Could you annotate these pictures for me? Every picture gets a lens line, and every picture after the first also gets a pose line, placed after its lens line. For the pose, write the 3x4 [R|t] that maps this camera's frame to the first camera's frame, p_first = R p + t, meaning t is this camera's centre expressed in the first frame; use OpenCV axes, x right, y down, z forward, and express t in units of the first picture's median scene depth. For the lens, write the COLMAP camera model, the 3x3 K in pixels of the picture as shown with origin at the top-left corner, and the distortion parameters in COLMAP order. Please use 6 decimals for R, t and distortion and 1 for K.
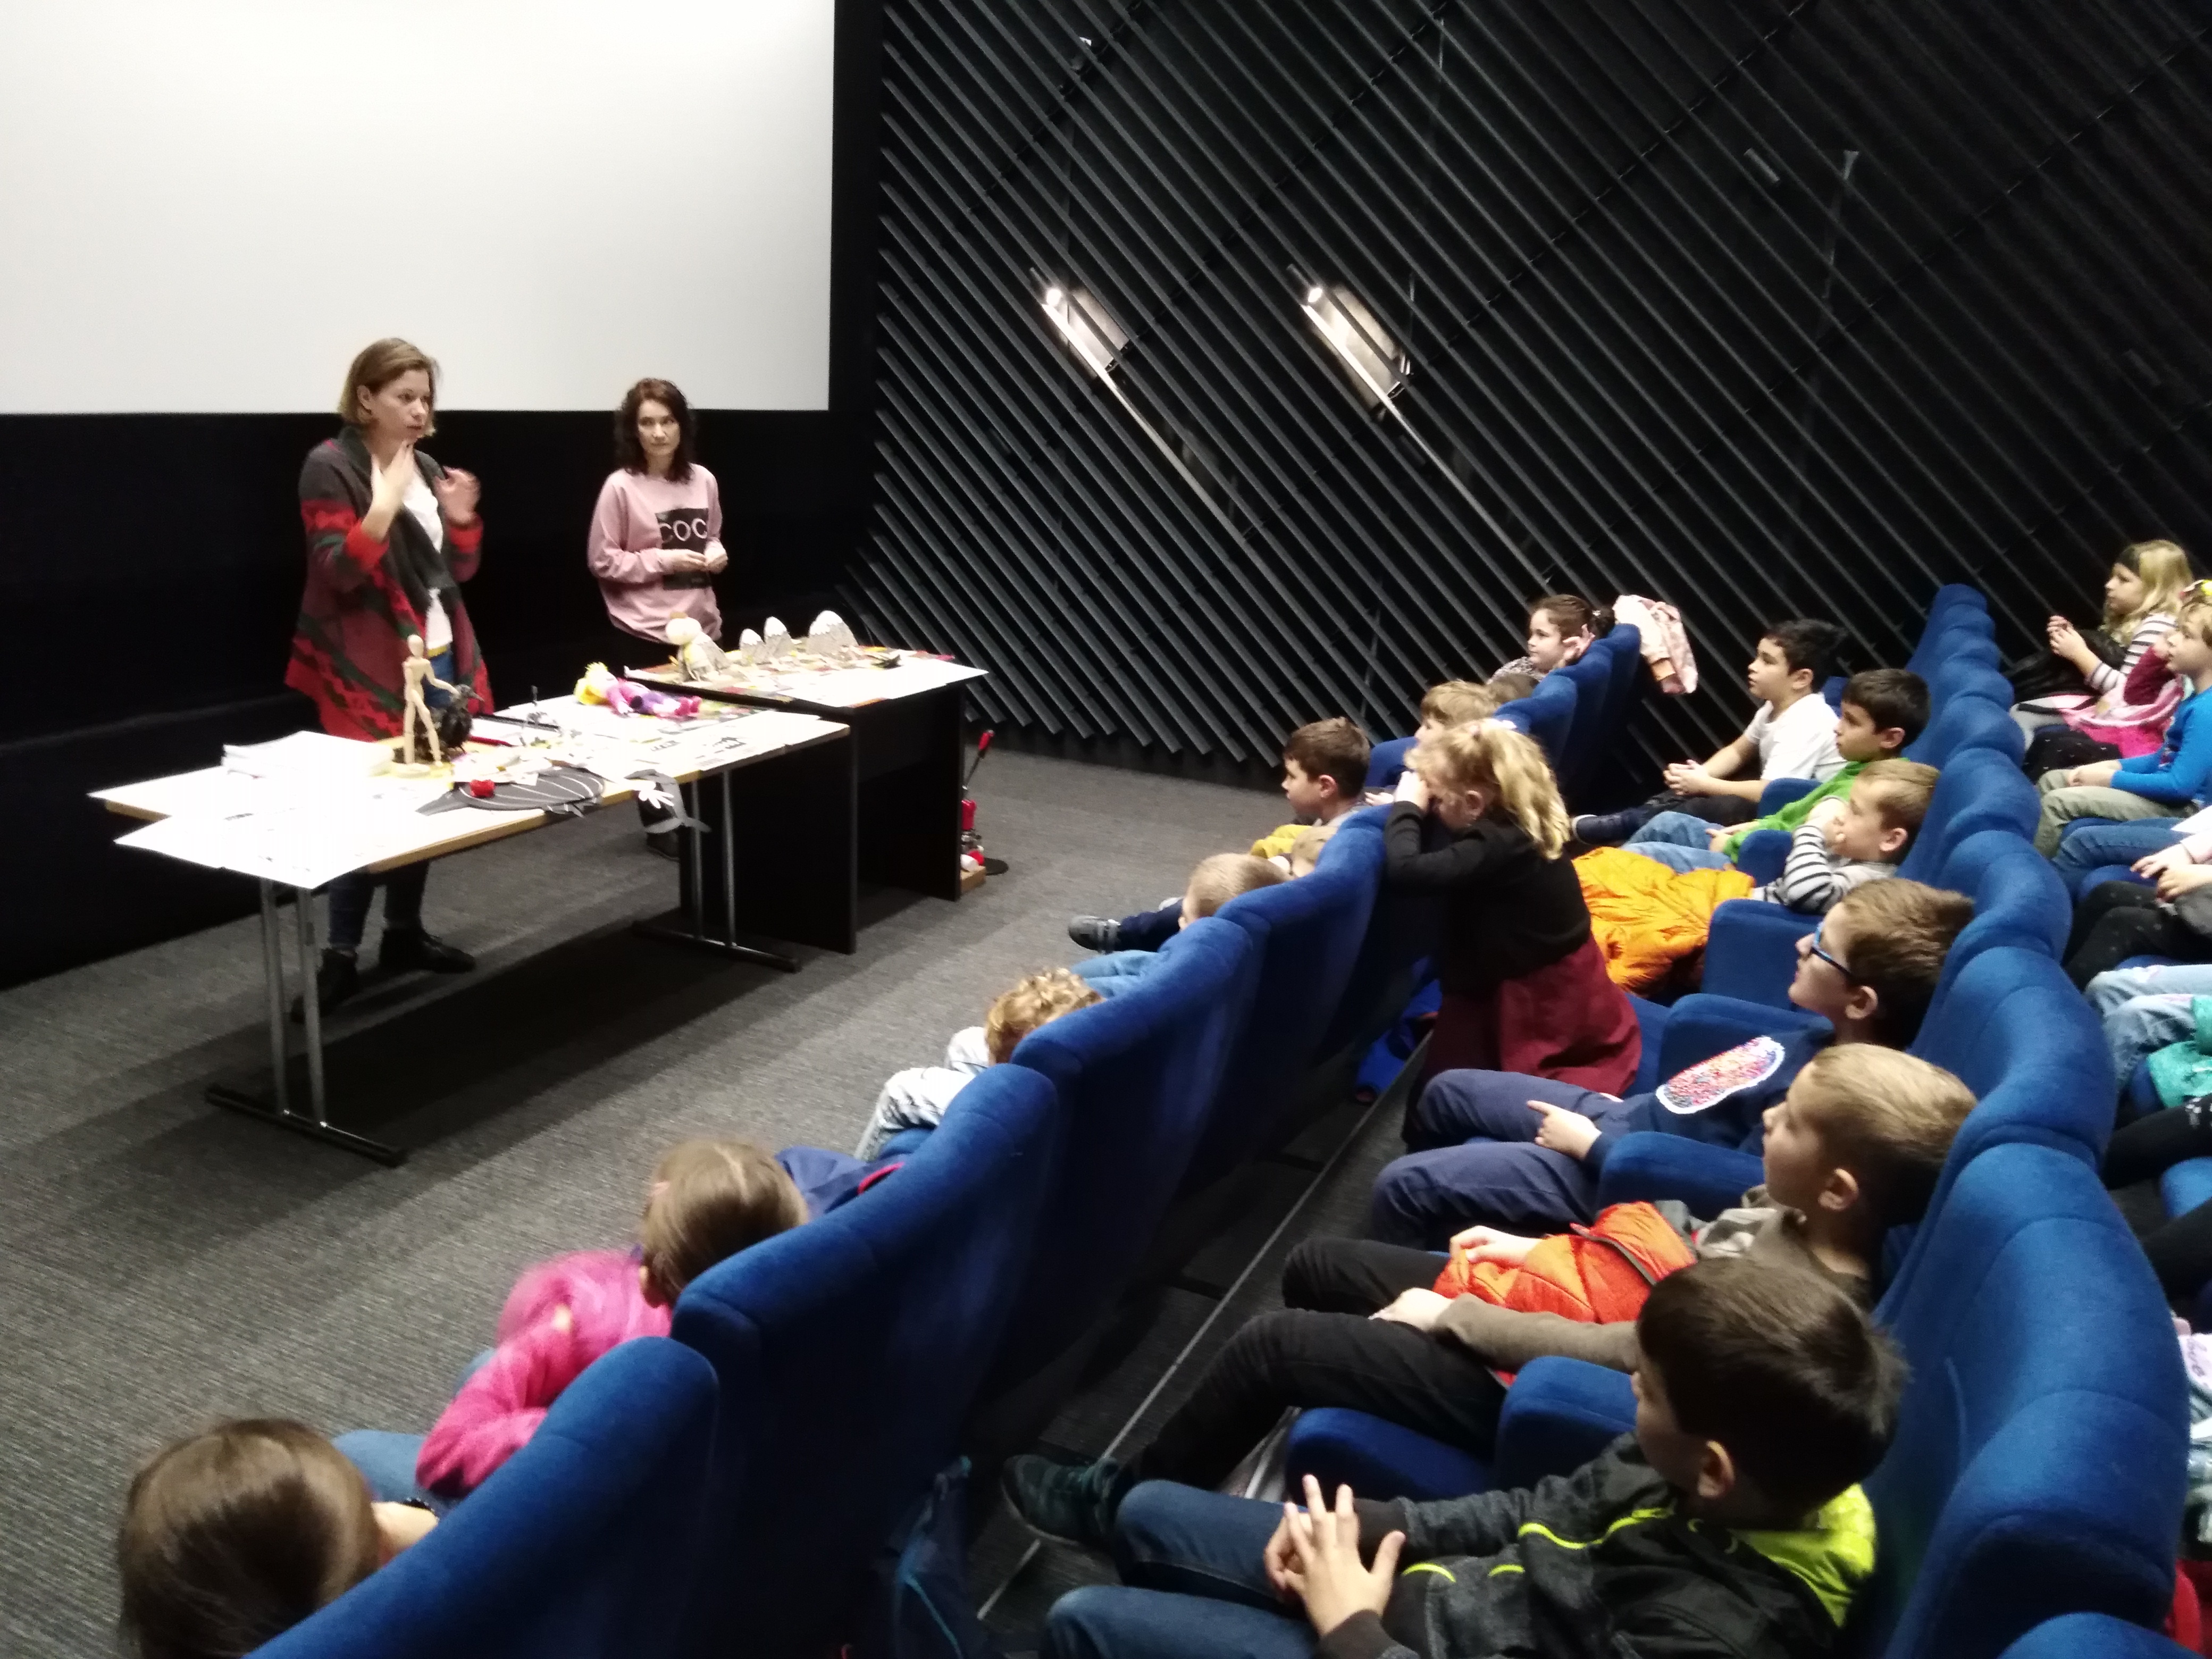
lens RADIAL K [[1639.2, 0, 1103.0], [0, 1639.2, 821.7], [0, 0, 1]] dist [0.032944, -0.004067]
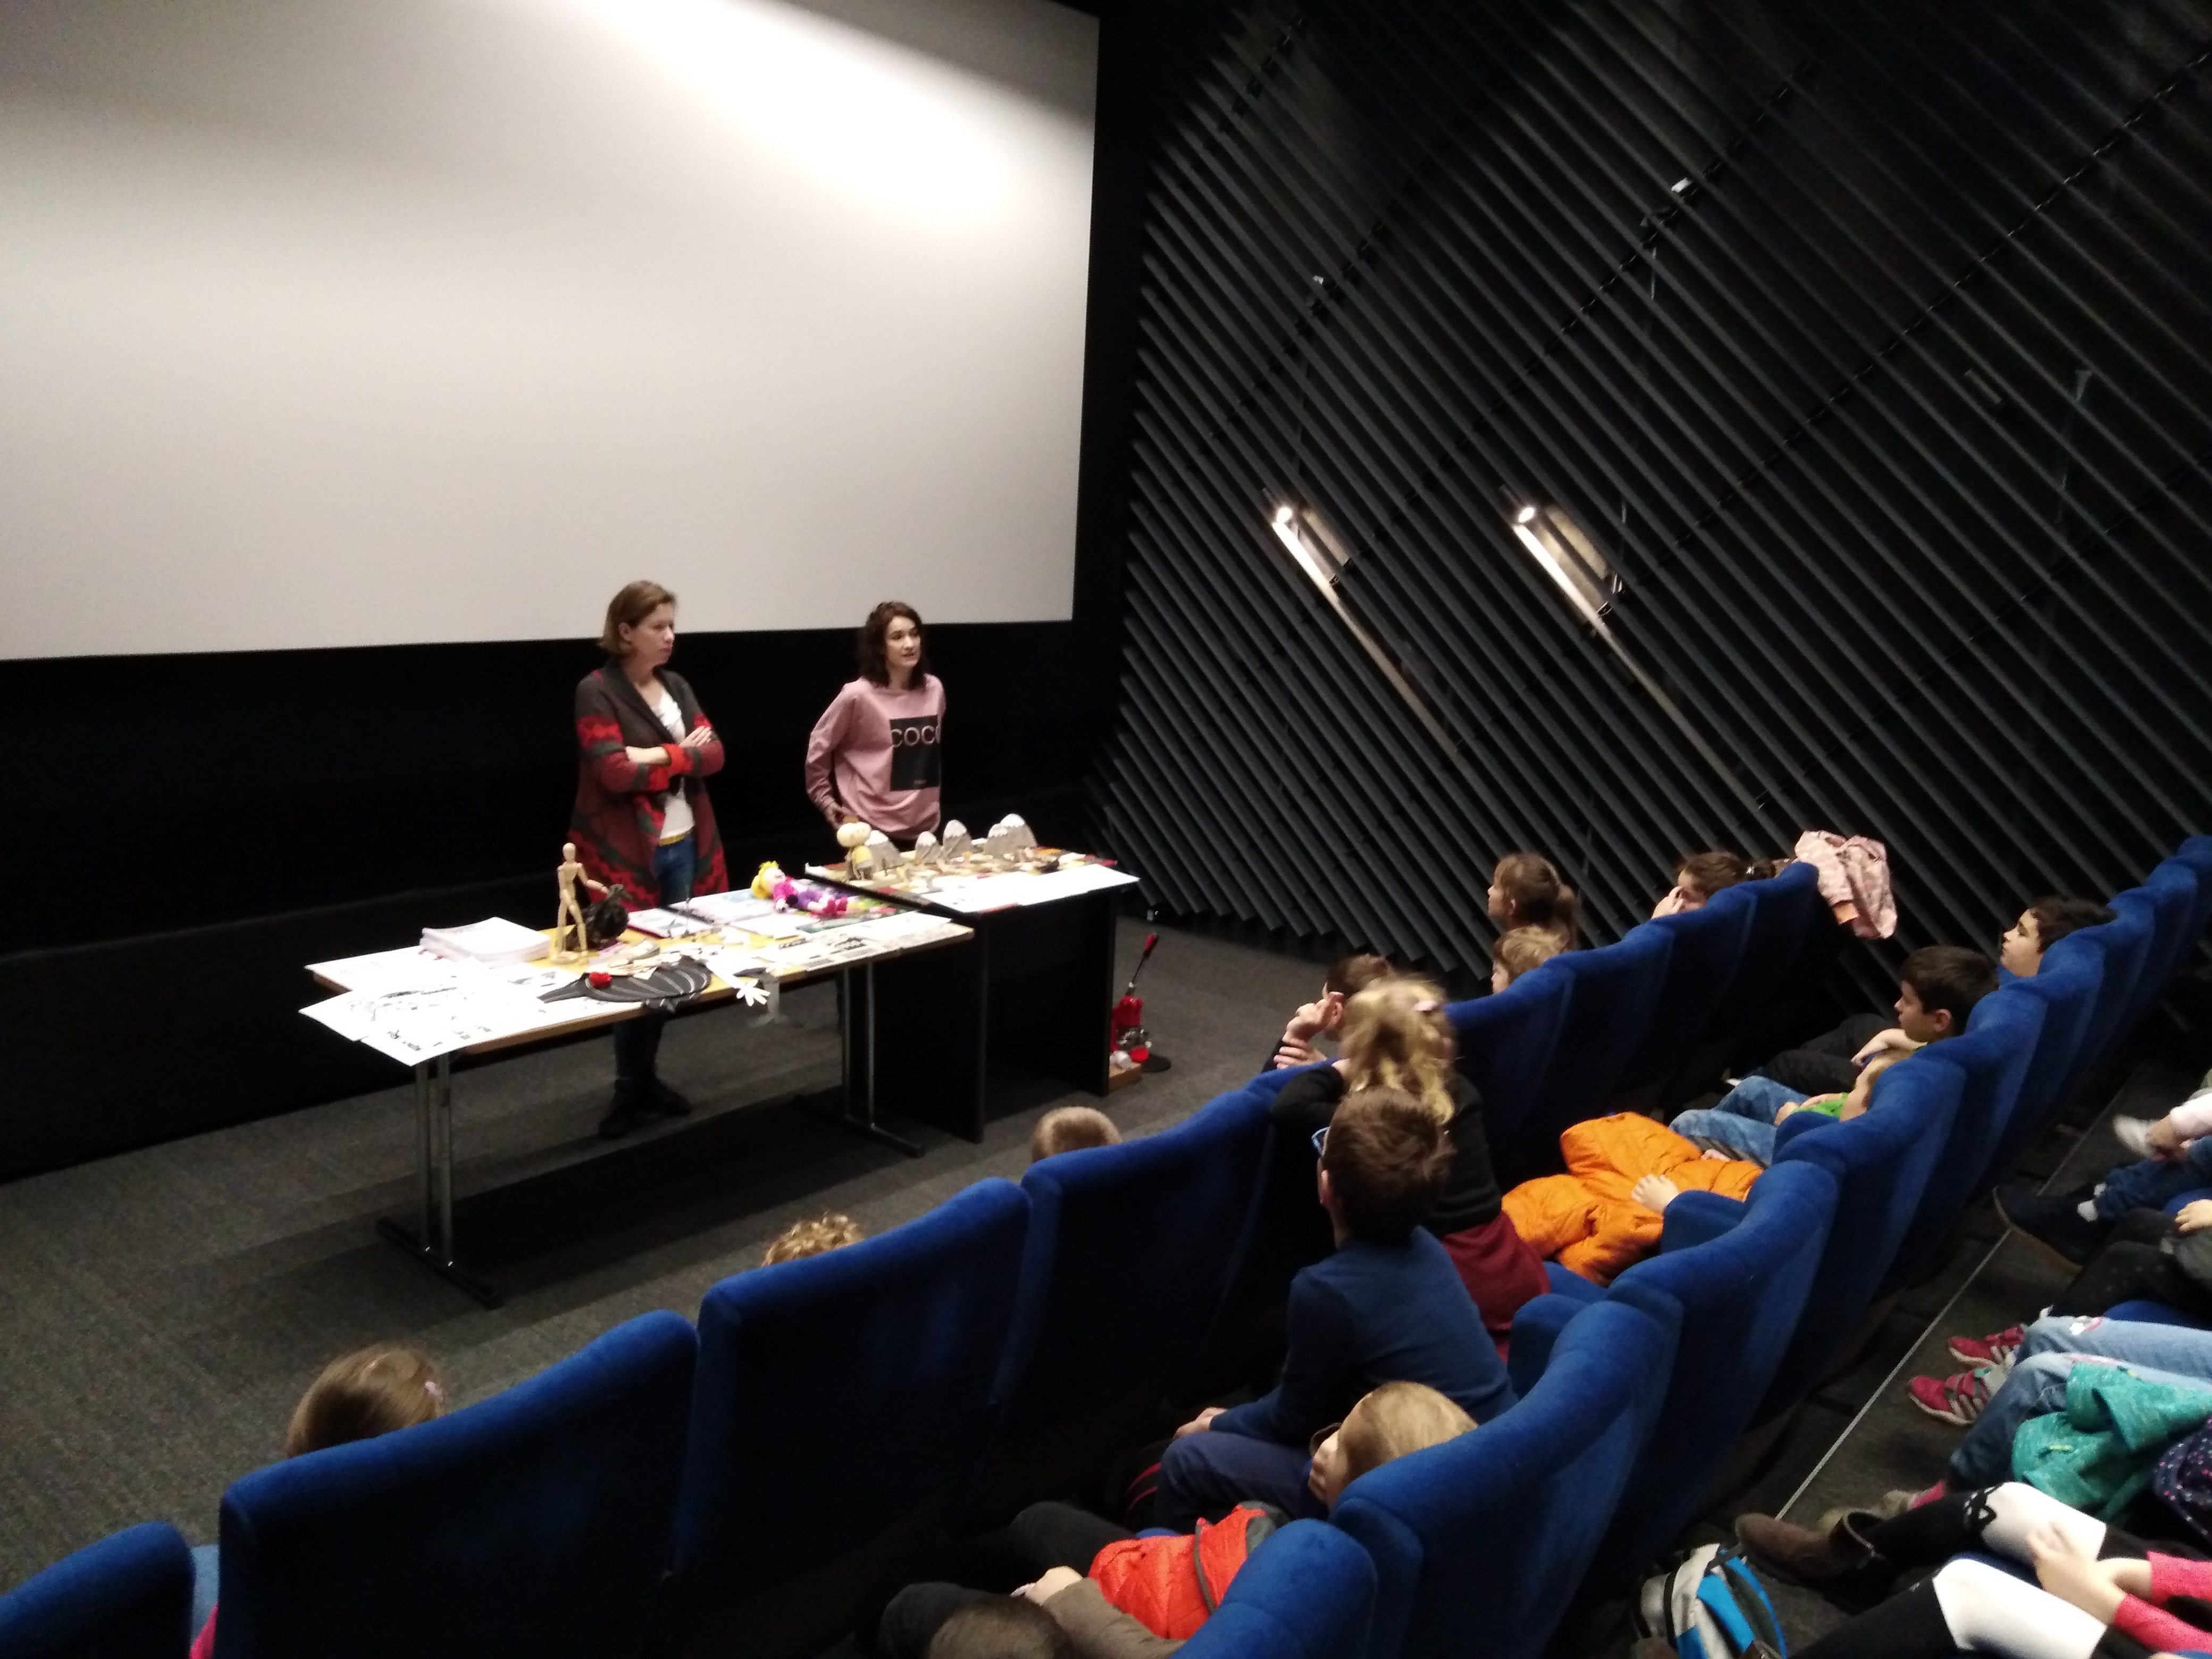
lens RADIAL K [[1639.2, 0, 1112.2], [0, 1639.2, 828.4], [0, 0, 1]] dist [0.032944, -0.004067]
pose [[0.965644, 0.040708, -0.256659, 0.177438], [-0.063472, 0.994688, -0.081041, -0.037821], [0.251996, 0.094547, 0.963098, -0.017884]]
